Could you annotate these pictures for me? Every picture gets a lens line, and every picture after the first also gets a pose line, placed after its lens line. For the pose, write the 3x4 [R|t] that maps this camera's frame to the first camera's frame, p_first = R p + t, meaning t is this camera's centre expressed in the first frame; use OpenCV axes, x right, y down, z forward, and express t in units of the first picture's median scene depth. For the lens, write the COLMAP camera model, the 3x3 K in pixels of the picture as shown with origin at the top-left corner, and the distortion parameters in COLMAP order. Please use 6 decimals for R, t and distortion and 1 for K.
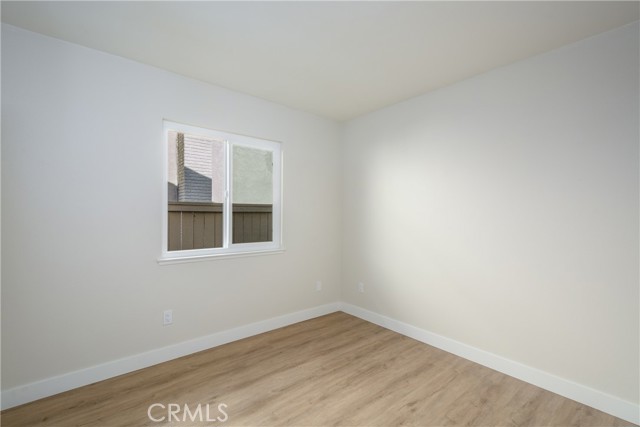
lens RADIAL K [[285.8, 0, 318.0], [0, 285.8, 213.7], [0, 0, 1]] dist [0.018395, -0.009873]
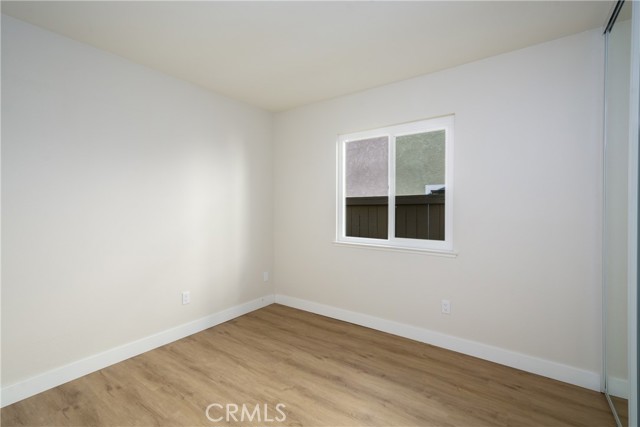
lens RADIAL K [[285.8, 0, 318.0], [0, 285.8, 213.7], [0, 0, 1]] dist [0.018395, -0.009873]
pose [[0.254348, 0.022114, -0.966860, 0.589342], [0.001173, 0.999731, 0.023175, 0.001489], [0.967112, -0.007028, 0.254253, 0.491239]]
